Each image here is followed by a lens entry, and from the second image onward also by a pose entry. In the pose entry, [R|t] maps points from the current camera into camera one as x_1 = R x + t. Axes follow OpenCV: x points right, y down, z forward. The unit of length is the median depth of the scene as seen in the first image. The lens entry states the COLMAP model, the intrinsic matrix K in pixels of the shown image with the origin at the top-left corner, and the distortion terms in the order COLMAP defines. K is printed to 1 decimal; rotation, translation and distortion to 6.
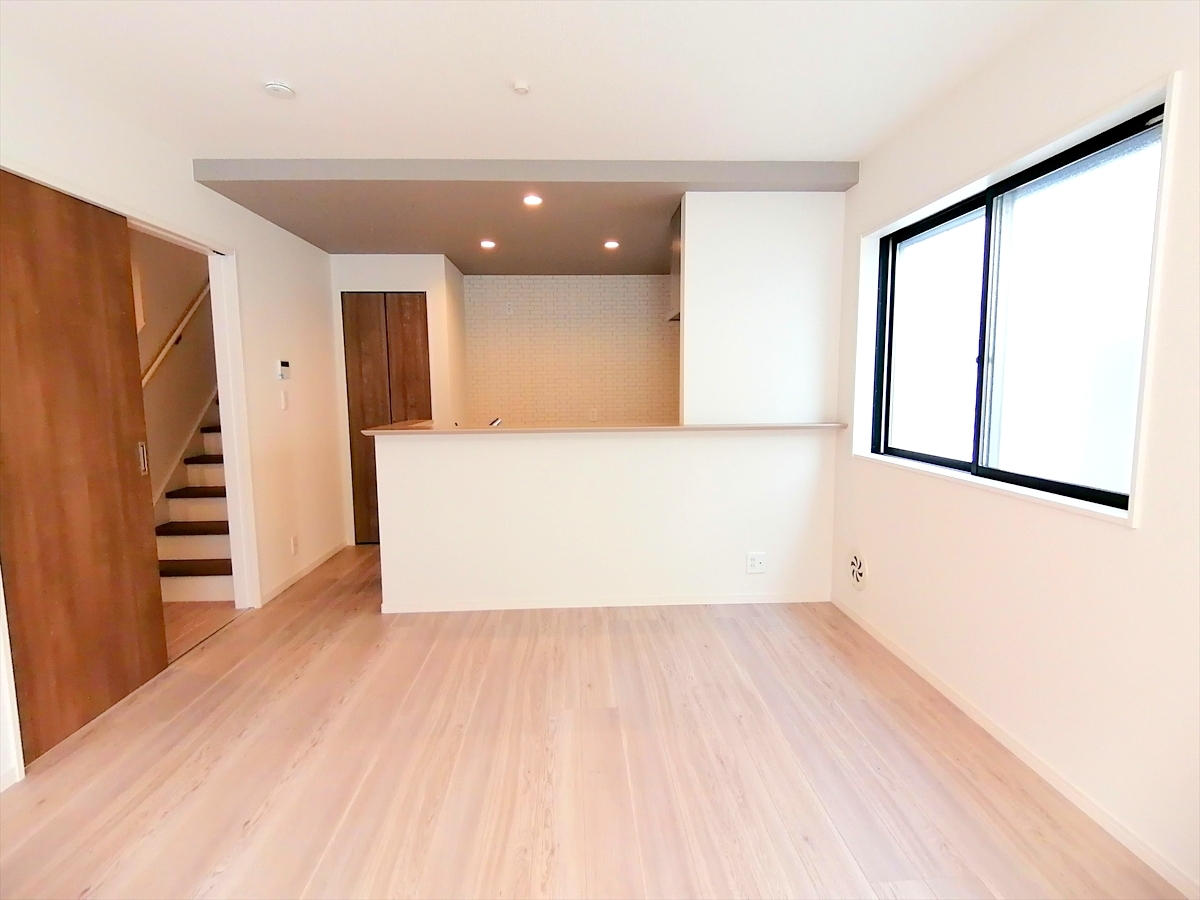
lens RADIAL K [[604.9, 0, 600.0], [0, 604.9, 450.0], [0, 0, 1]] dist [0.000716, -0.001142]
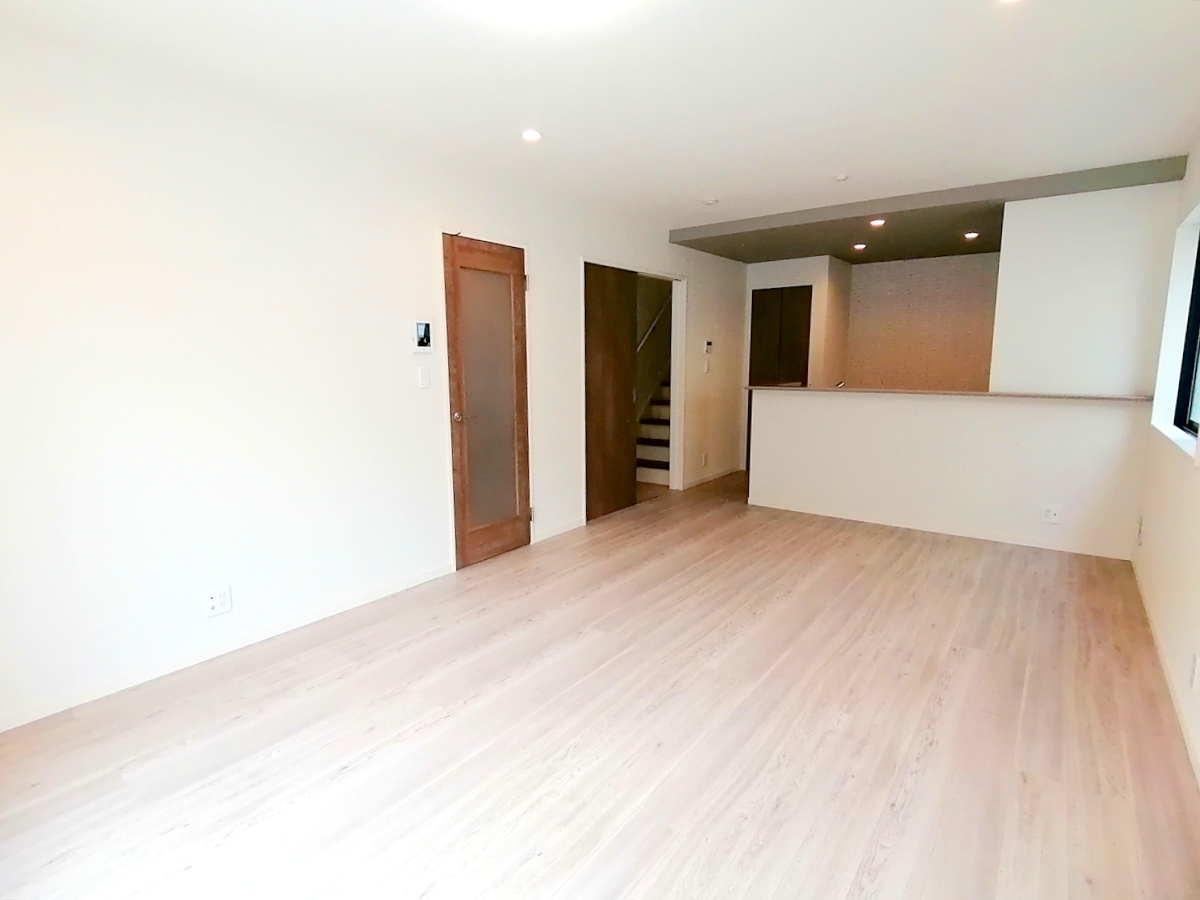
lens RADIAL K [[604.9, 0, 600.0], [0, 604.9, 450.0], [0, 0, 1]] dist [0.000716, -0.001142]
pose [[0.774338, 0.103524, -0.624246, 0.321896], [-0.071375, 0.994520, 0.076393, 0.039108], [0.628734, -0.014599, 0.777483, -0.482200]]
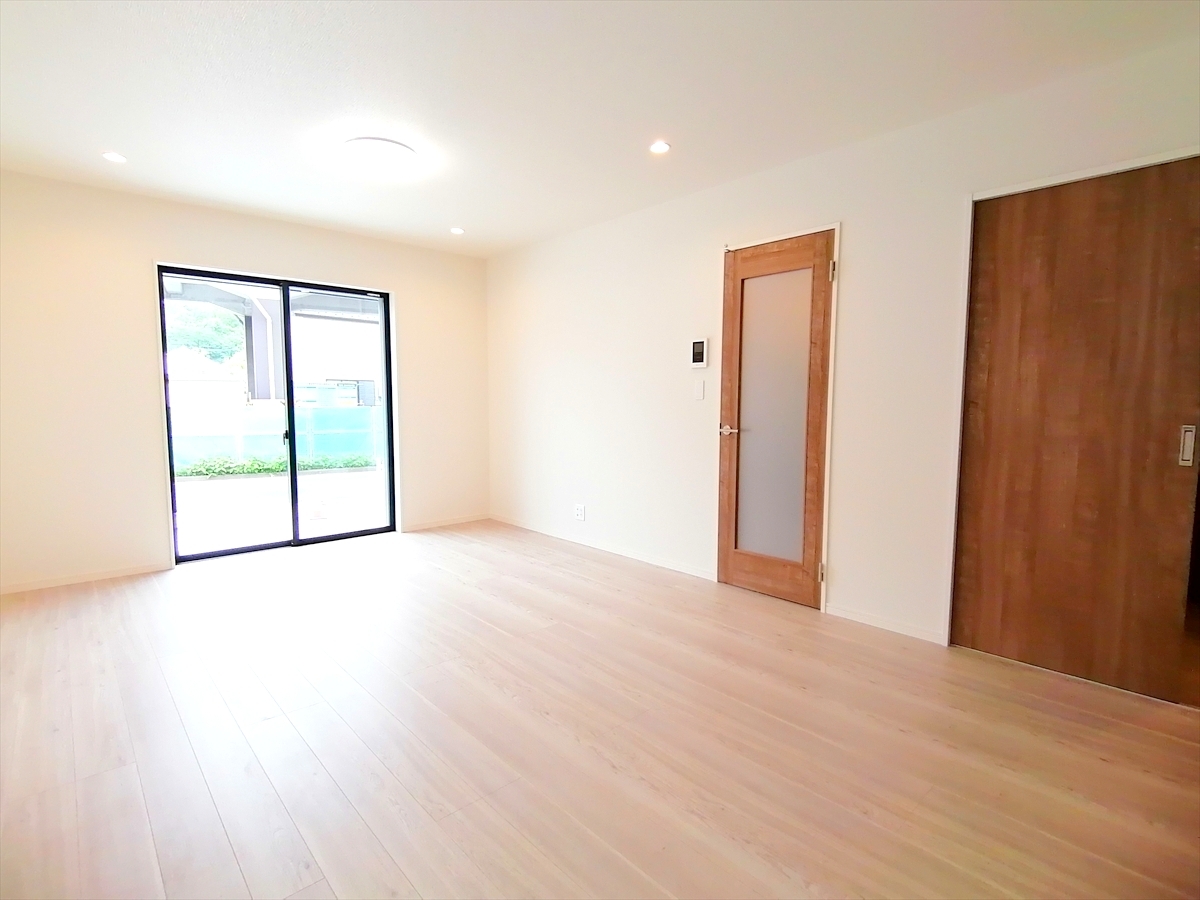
lens RADIAL K [[604.9, 0, 600.0], [0, 604.9, 450.0], [0, 0, 1]] dist [0.000716, -0.001142]
pose [[-0.766486, 0.063814, -0.639083, 0.311324], [-0.064153, 0.982468, 0.175043, -0.057371], [0.639049, 0.175167, -0.748954, 0.858170]]
